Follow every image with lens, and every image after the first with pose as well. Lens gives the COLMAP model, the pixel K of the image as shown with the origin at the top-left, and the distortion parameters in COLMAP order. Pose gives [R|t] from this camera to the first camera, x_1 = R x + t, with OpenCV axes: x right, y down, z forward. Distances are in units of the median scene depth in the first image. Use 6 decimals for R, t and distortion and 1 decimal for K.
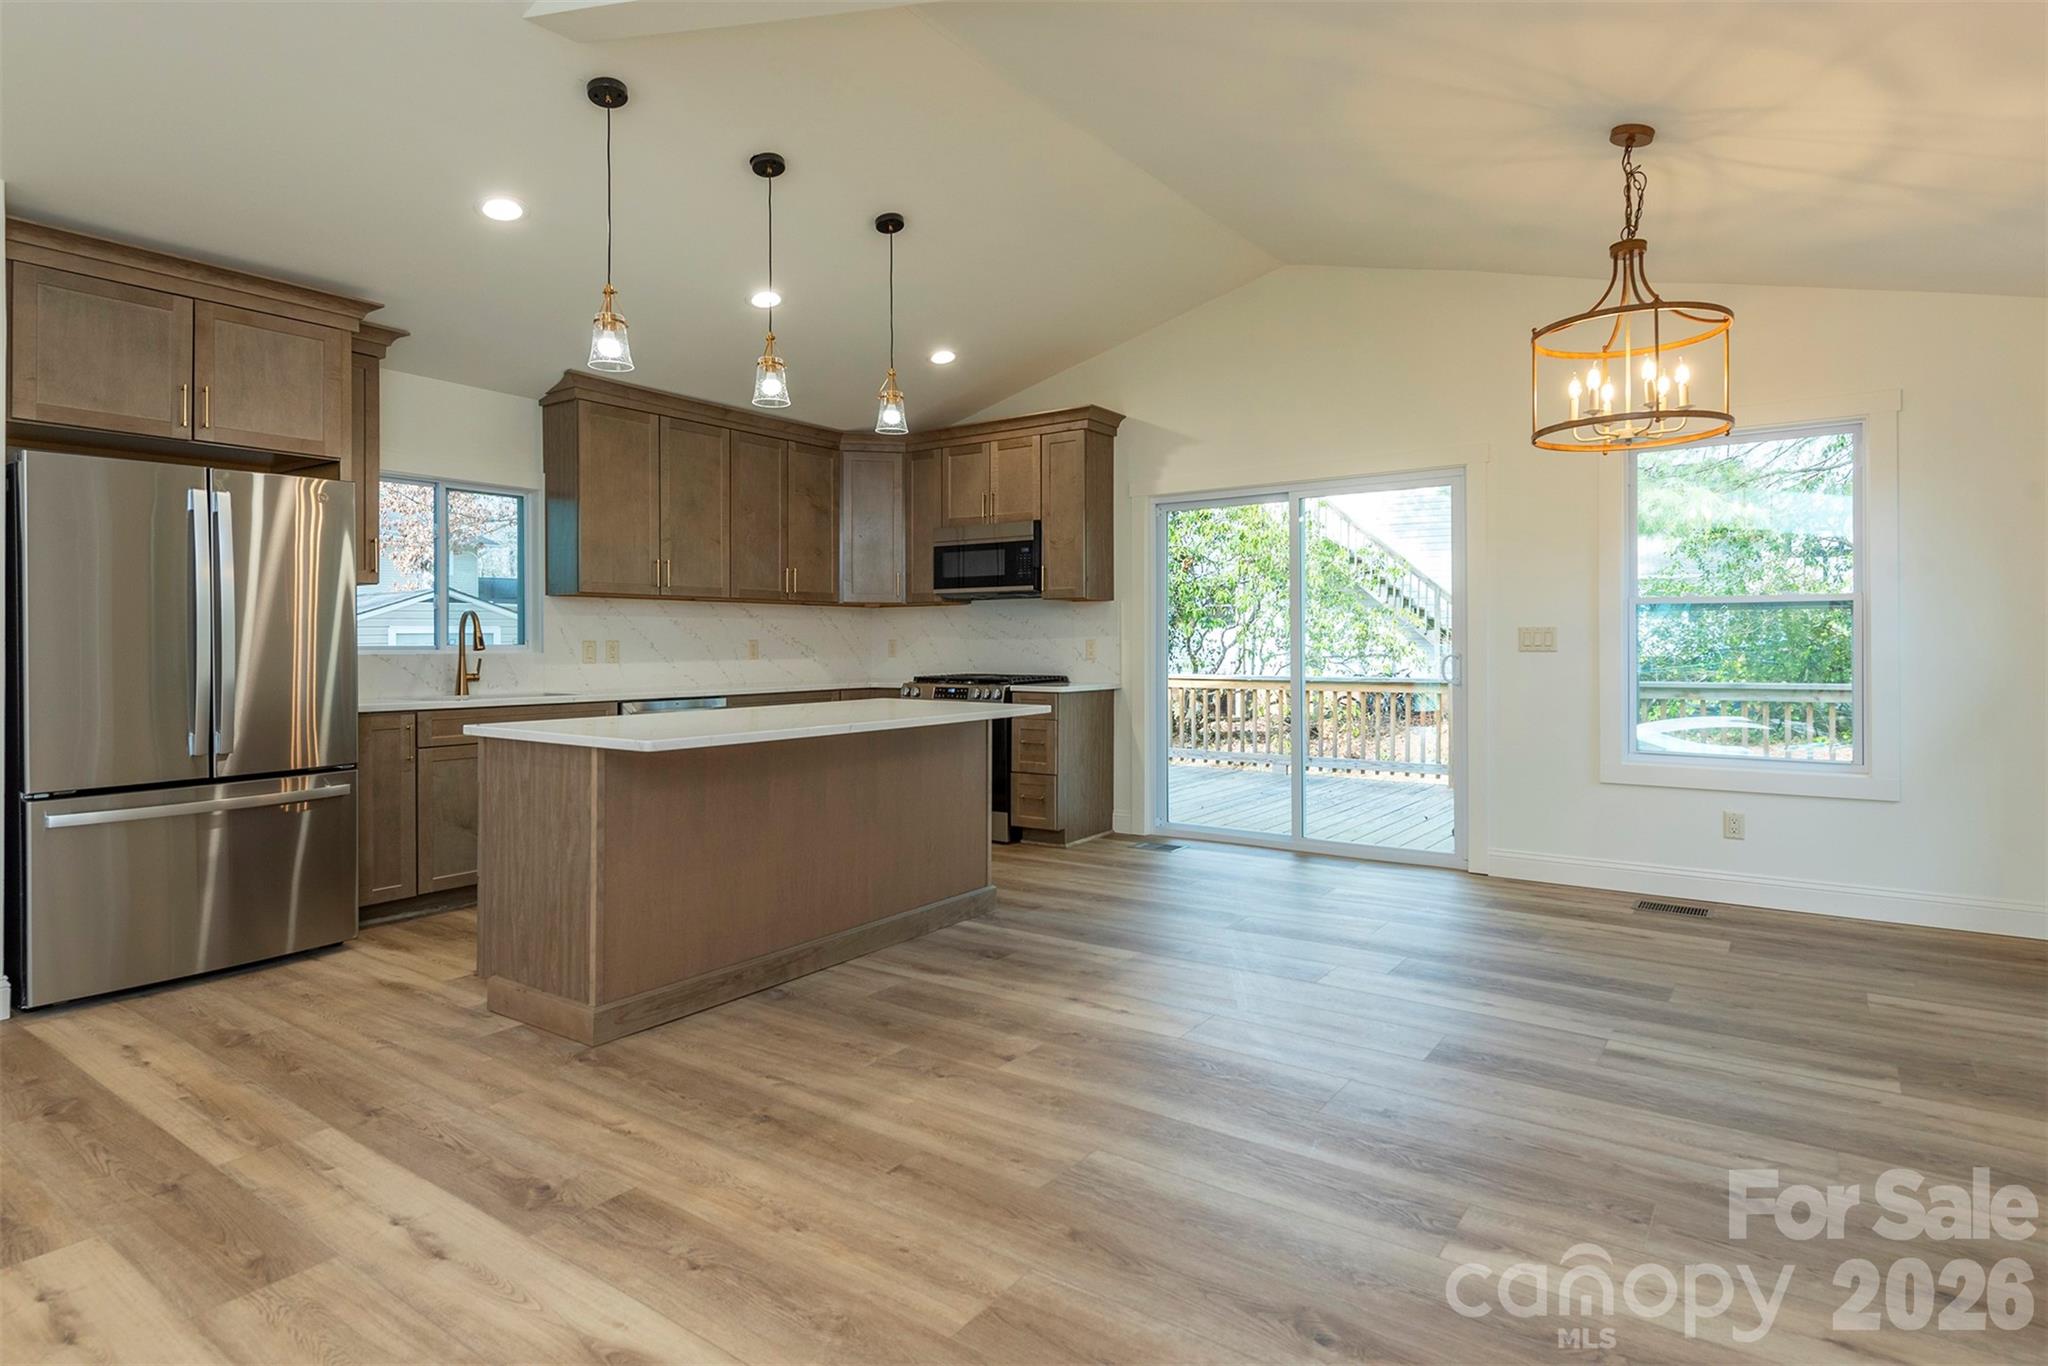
lens RADIAL K [[1060.4, 0, 1086.1], [0, 1060.4, 639.6], [0, 0, 1]] dist [0.016889, -0.009811]
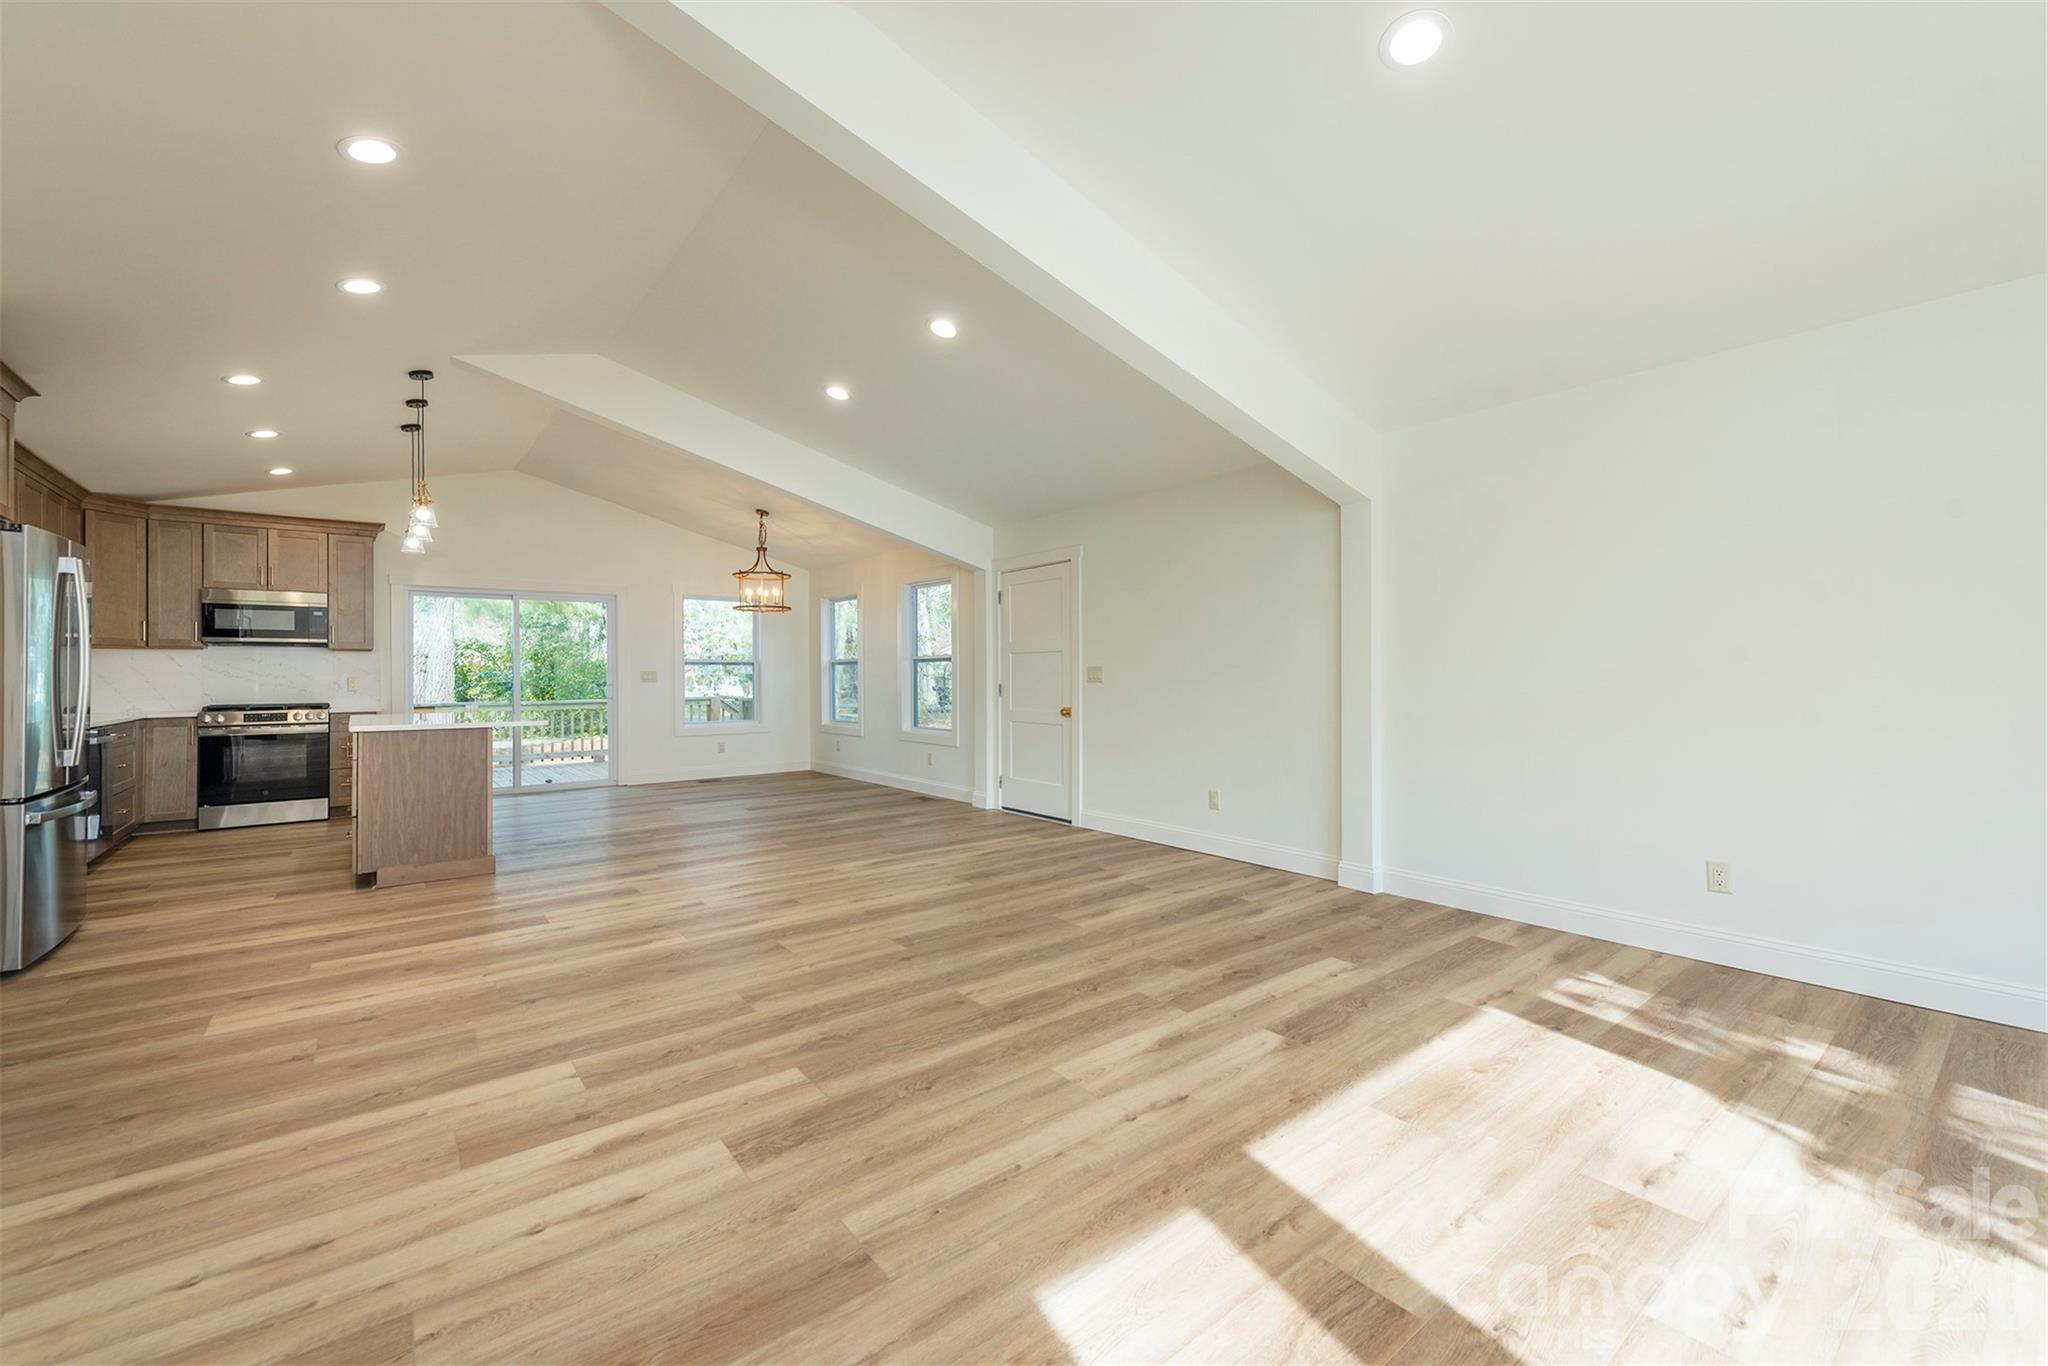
lens RADIAL K [[821.1, 0, 1007.3], [0, 821.1, 675.7], [0, 0, 1]] dist [-0.000136, -0.002355]
pose [[0.308414, -0.001659, 0.951251, -1.425883], [0.003355, 0.999994, 0.000656, -0.000050], [-0.951246, 0.002990, 0.308417, -0.381112]]
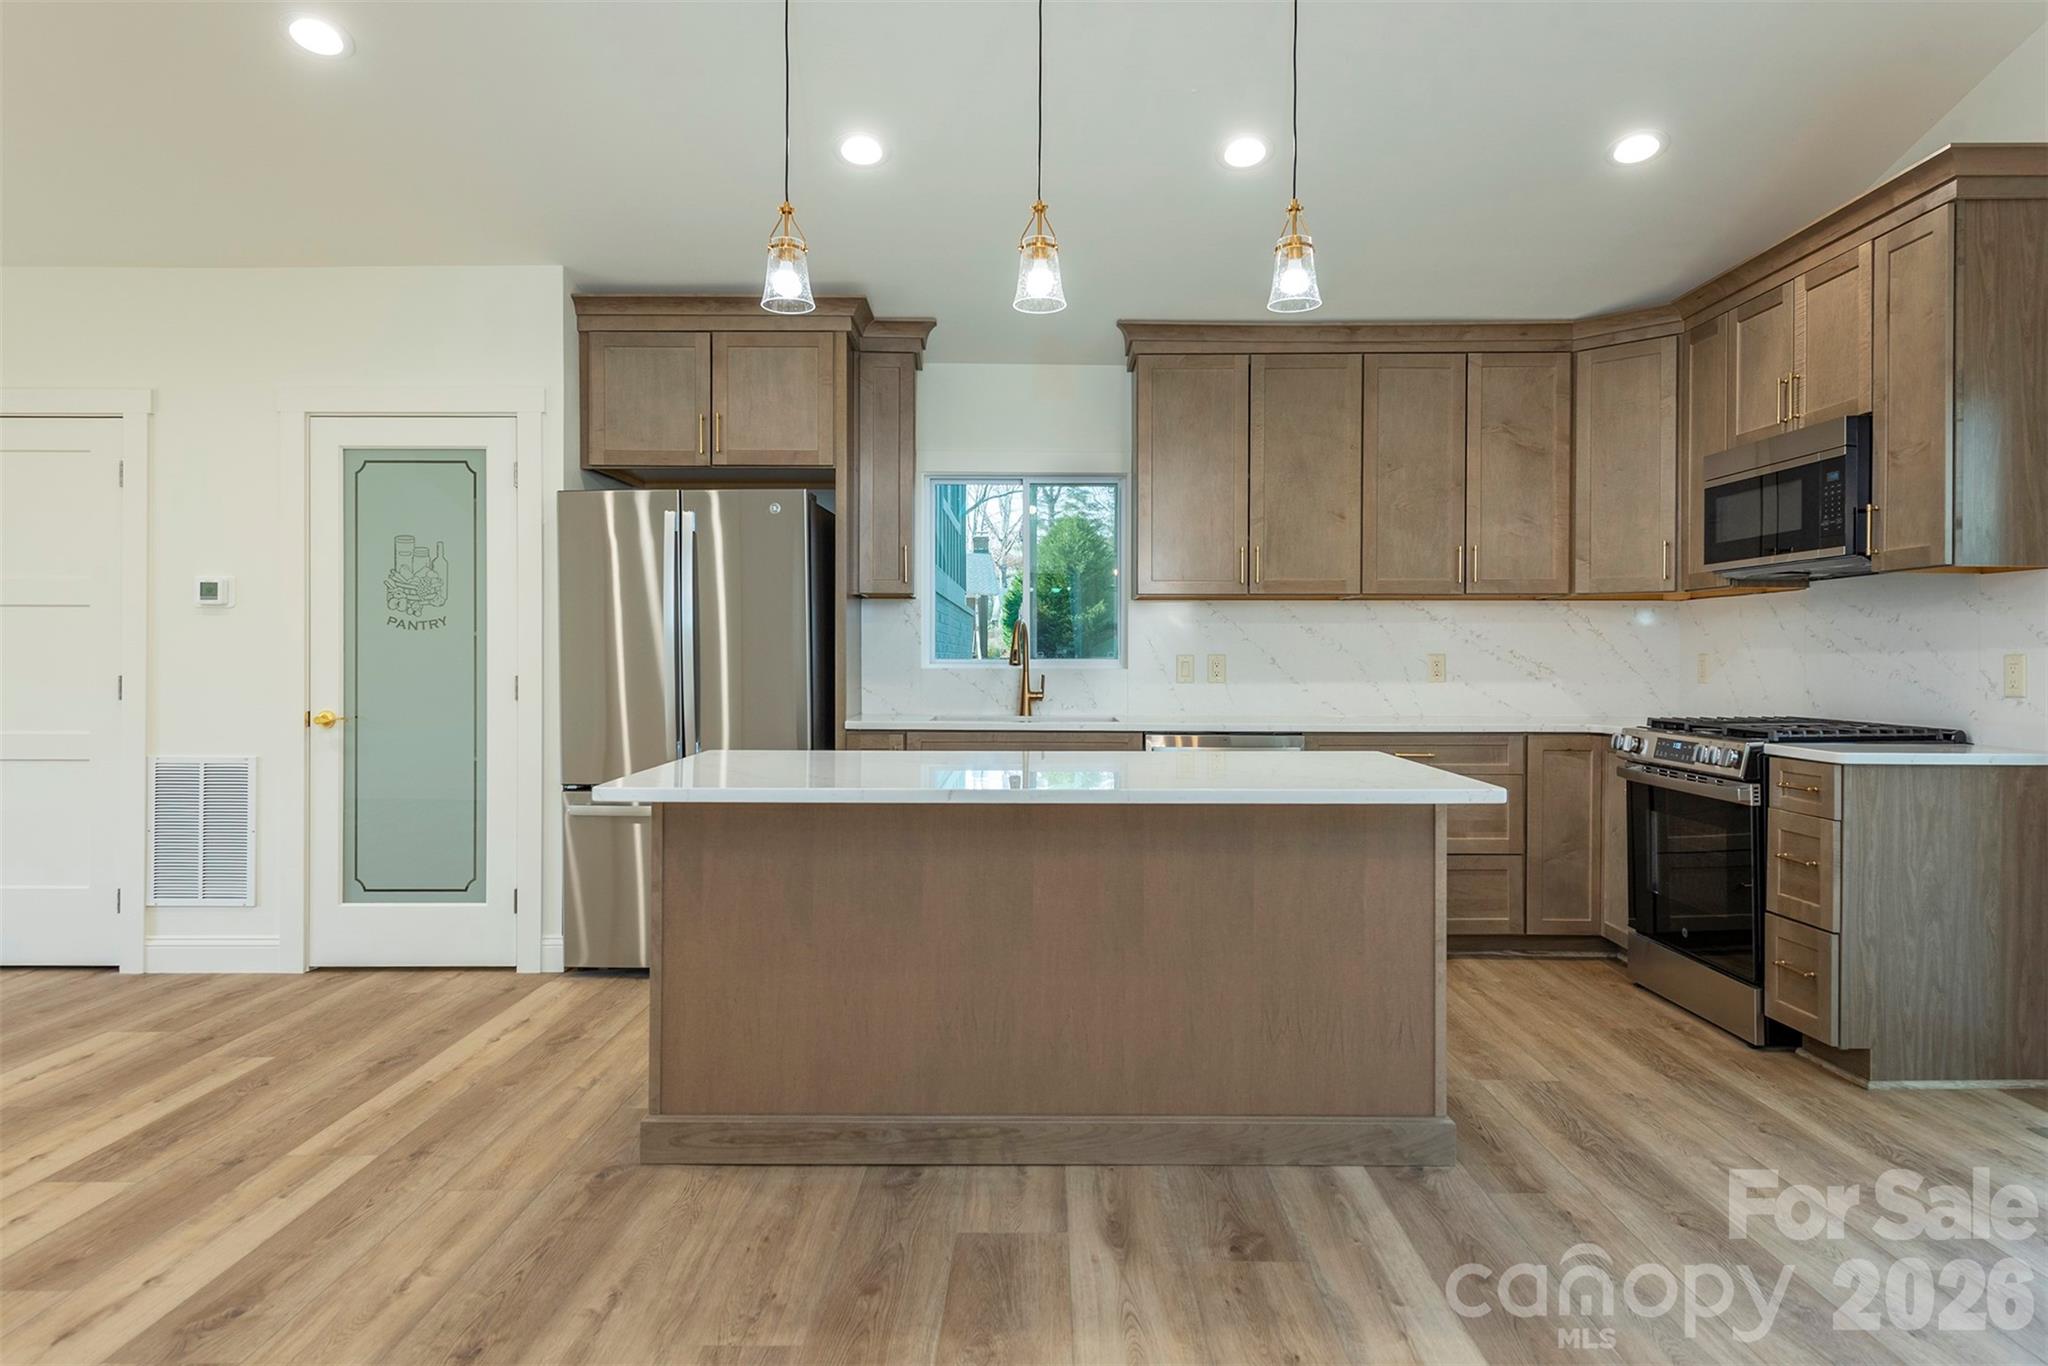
lens RADIAL K [[1258.3, 0, 1052.6], [0, 1258.3, 657.1], [0, 0, 1]] dist [0.009014, -0.002467]
pose [[0.551722, 0.003236, -0.834021, 0.418455], [-0.000654, 0.999994, 0.003447, -0.000307], [0.834028, -0.001357, 0.551721, 0.624769]]
